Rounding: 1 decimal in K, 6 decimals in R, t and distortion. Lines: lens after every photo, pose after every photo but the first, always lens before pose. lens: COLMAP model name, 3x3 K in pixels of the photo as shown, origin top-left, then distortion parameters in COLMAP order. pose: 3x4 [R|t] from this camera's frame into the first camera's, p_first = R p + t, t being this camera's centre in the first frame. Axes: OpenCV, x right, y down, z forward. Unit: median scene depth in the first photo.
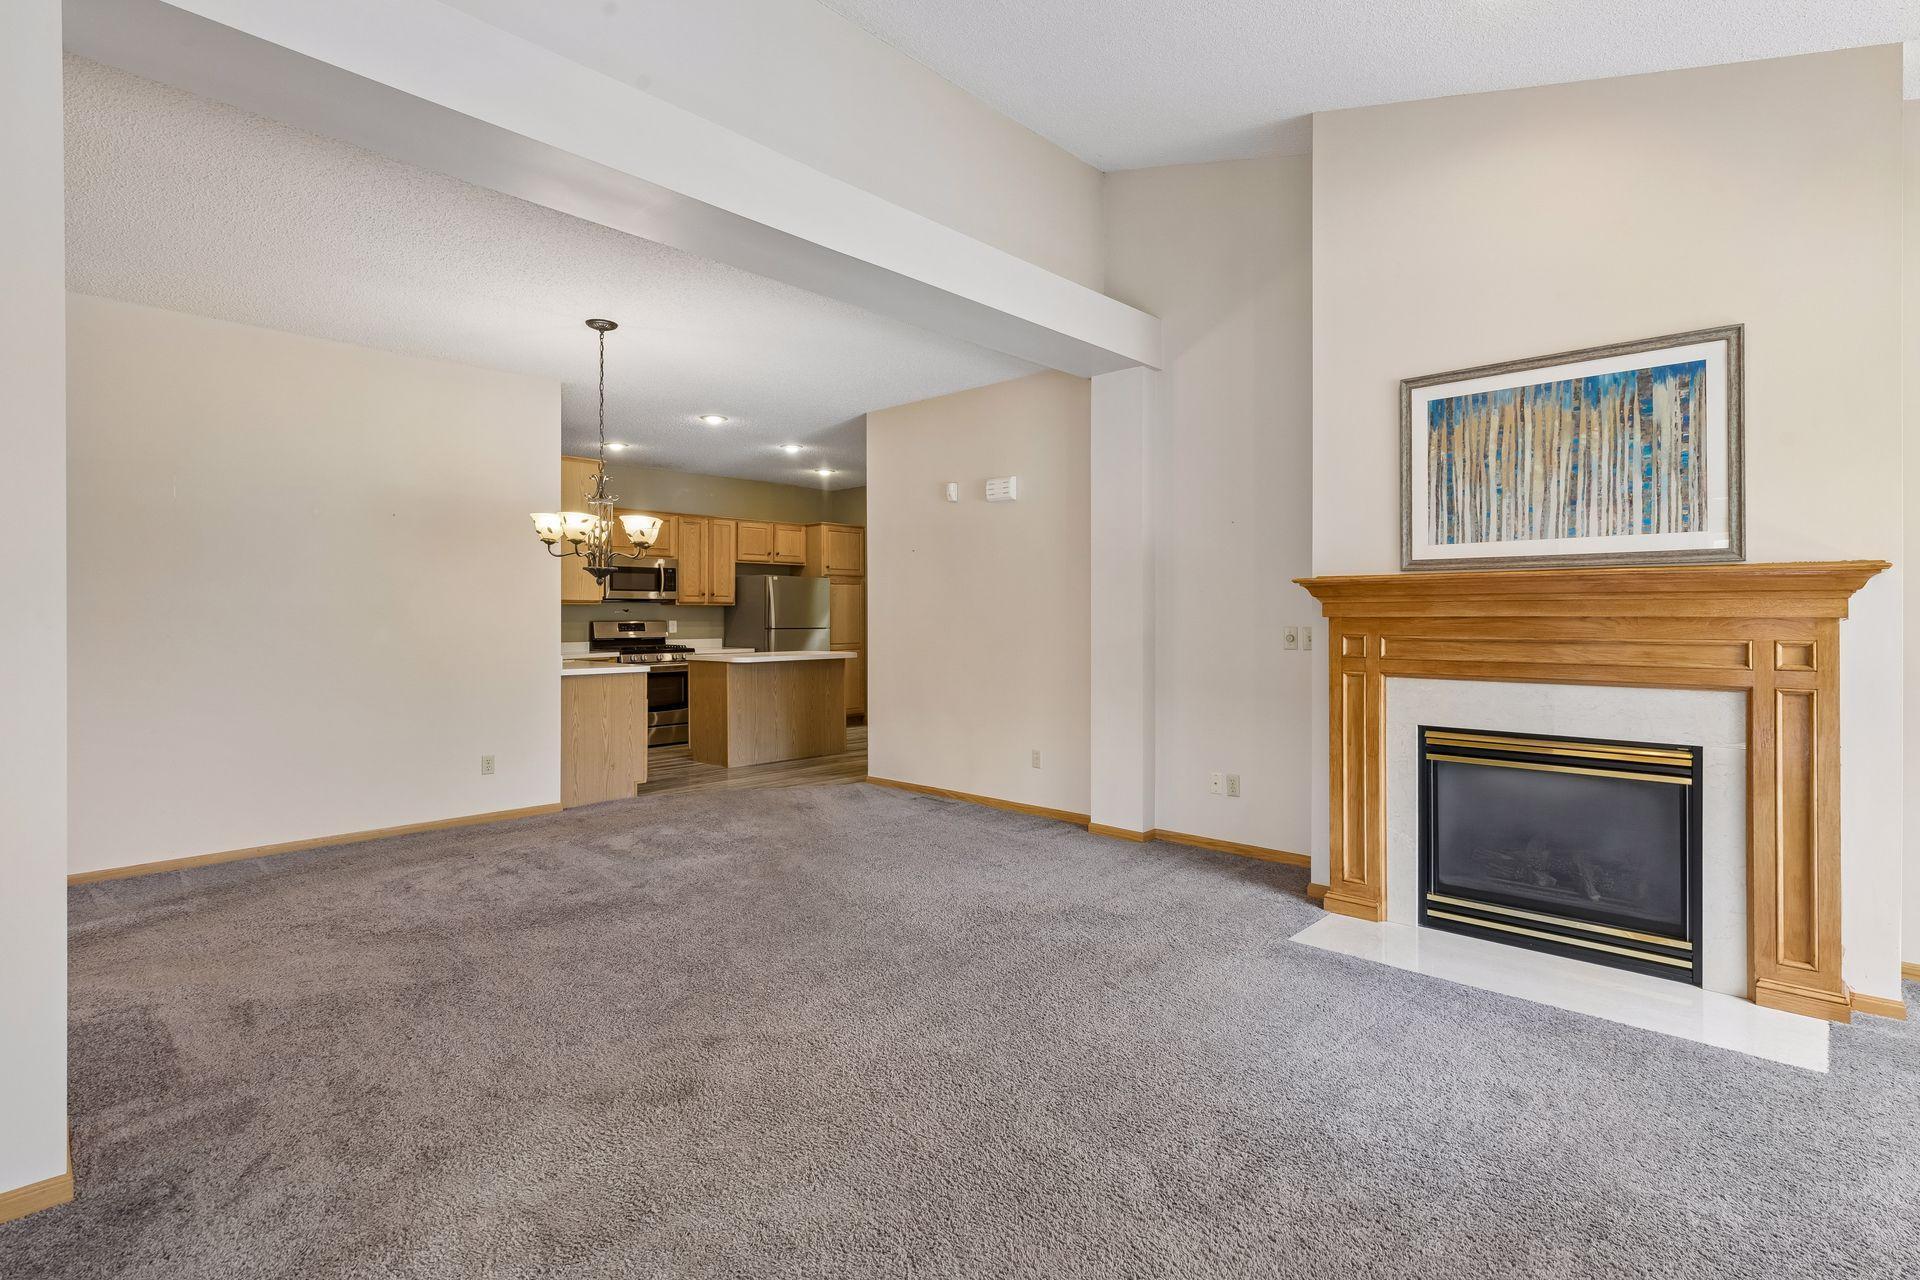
lens RADIAL K [[925.1, 0, 976.4], [0, 925.1, 613.8], [0, 0, 1]] dist [-0.001335, -0.000292]
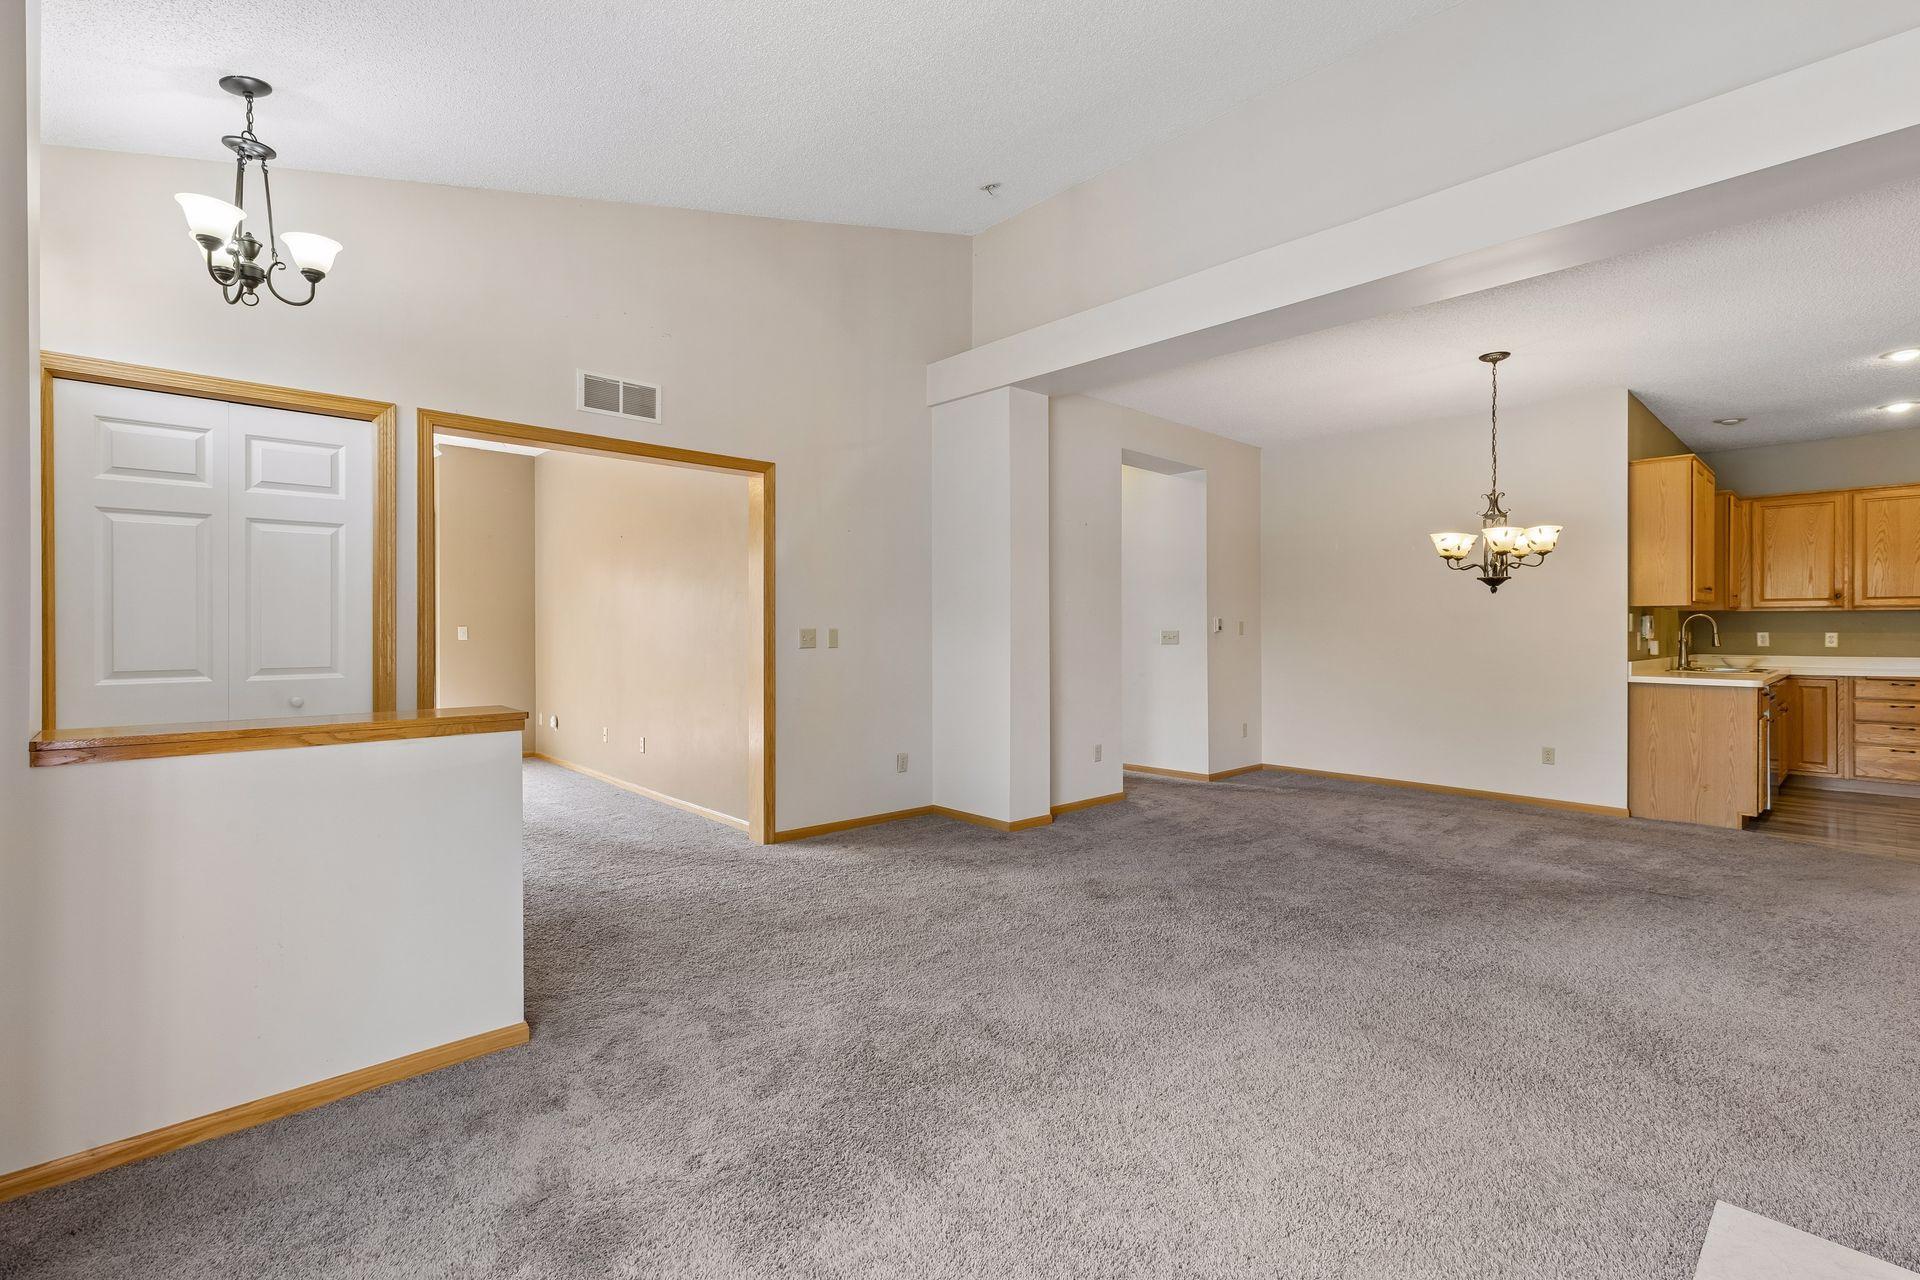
lens RADIAL K [[864.1, 0, 978.8], [0, 864.1, 625.0], [0, 0, 1]] dist [0.001046, -0.000010]
pose [[-0.061569, -0.004417, -0.998093, 0.326129], [-0.001415, 0.999990, -0.004338, 0.006460], [0.998102, 0.001145, -0.061575, 0.221131]]
